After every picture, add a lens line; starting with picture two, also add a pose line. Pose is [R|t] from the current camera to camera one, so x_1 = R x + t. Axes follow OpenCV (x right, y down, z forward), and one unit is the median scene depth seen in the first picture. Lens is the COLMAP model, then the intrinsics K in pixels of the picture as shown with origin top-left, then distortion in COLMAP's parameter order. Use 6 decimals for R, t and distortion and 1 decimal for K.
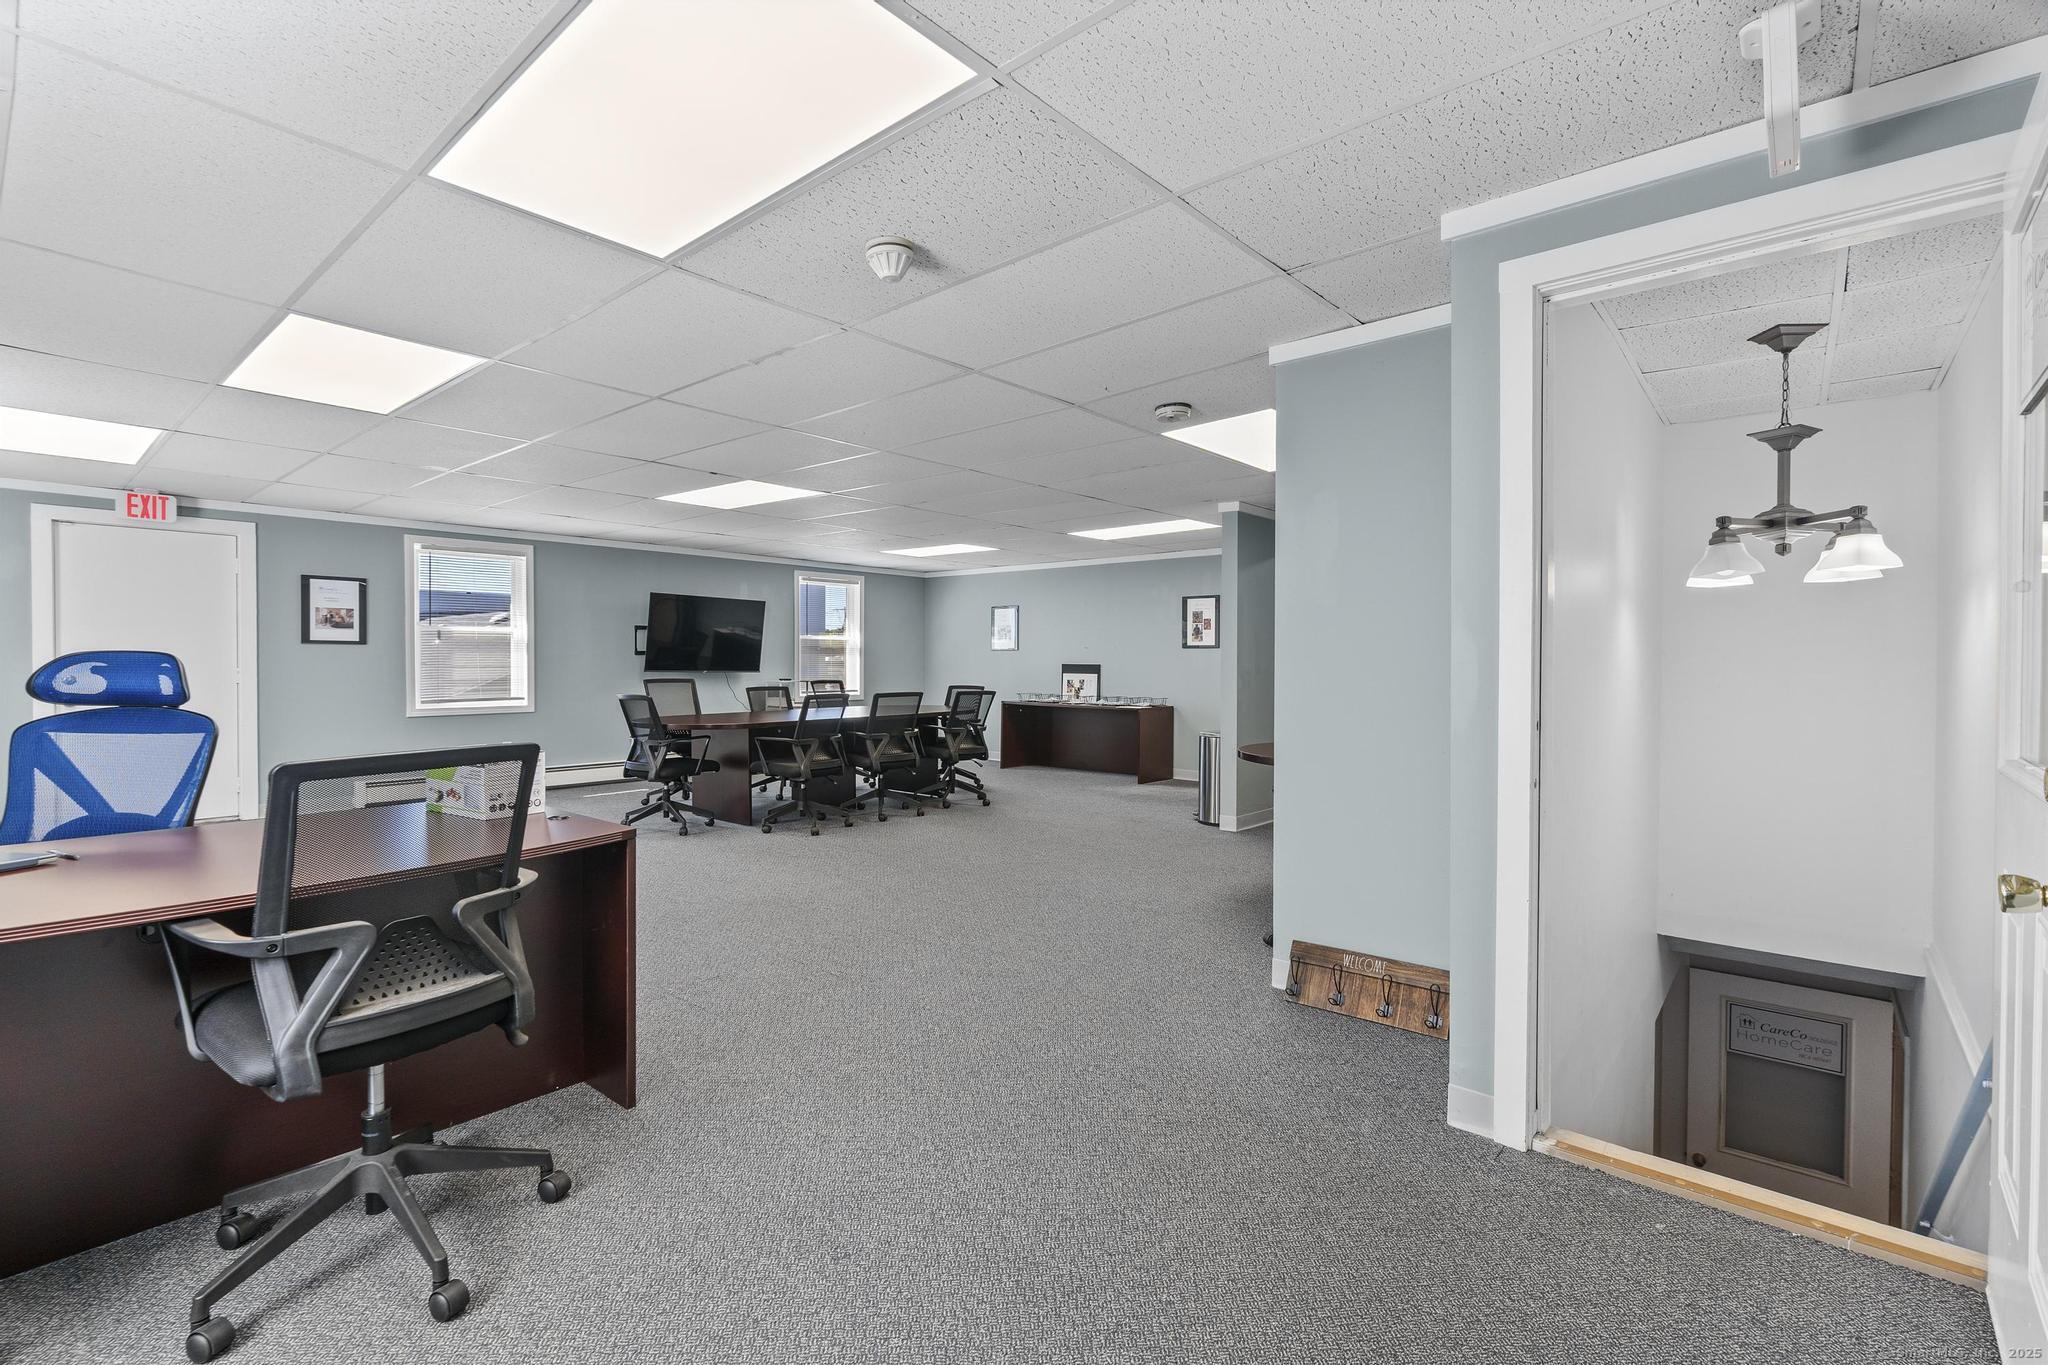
lens RADIAL K [[934.0, 0, 1025.2], [0, 934.0, 677.3], [0, 0, 1]] dist [-0.003017, -0.000019]
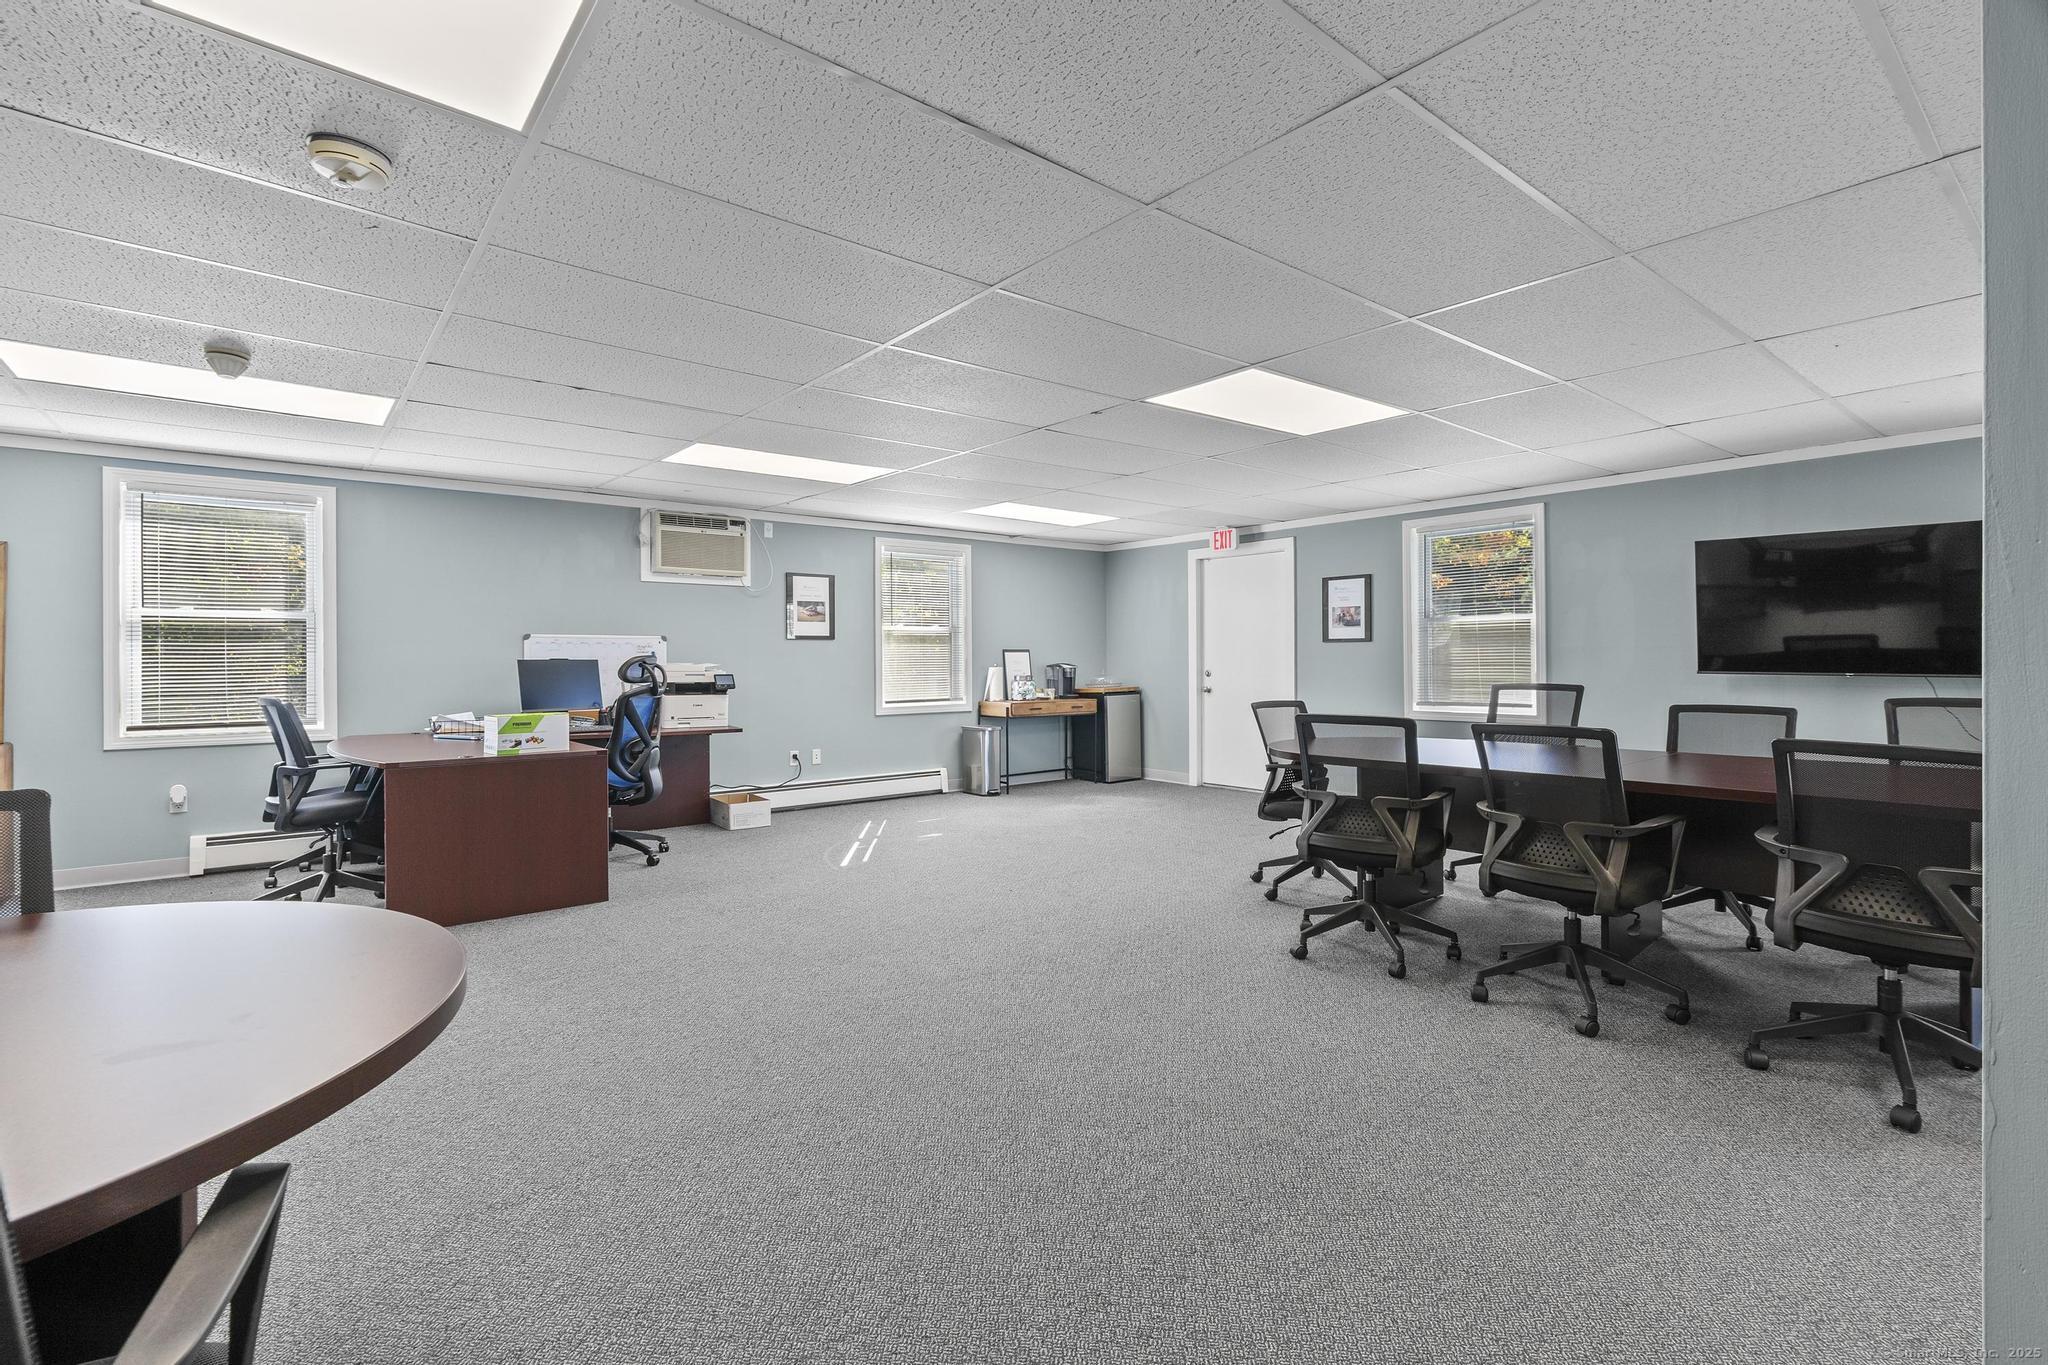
lens RADIAL K [[934.0, 0, 1024.4], [0, 934.0, 673.2], [0, 0, 1]] dist [-0.003017, -0.000019]
pose [[-0.157259, 0.005575, -0.987542, 0.322037], [-0.007414, 0.999949, 0.006826, -0.006218], [0.987530, 0.008395, -0.157210, 0.820105]]
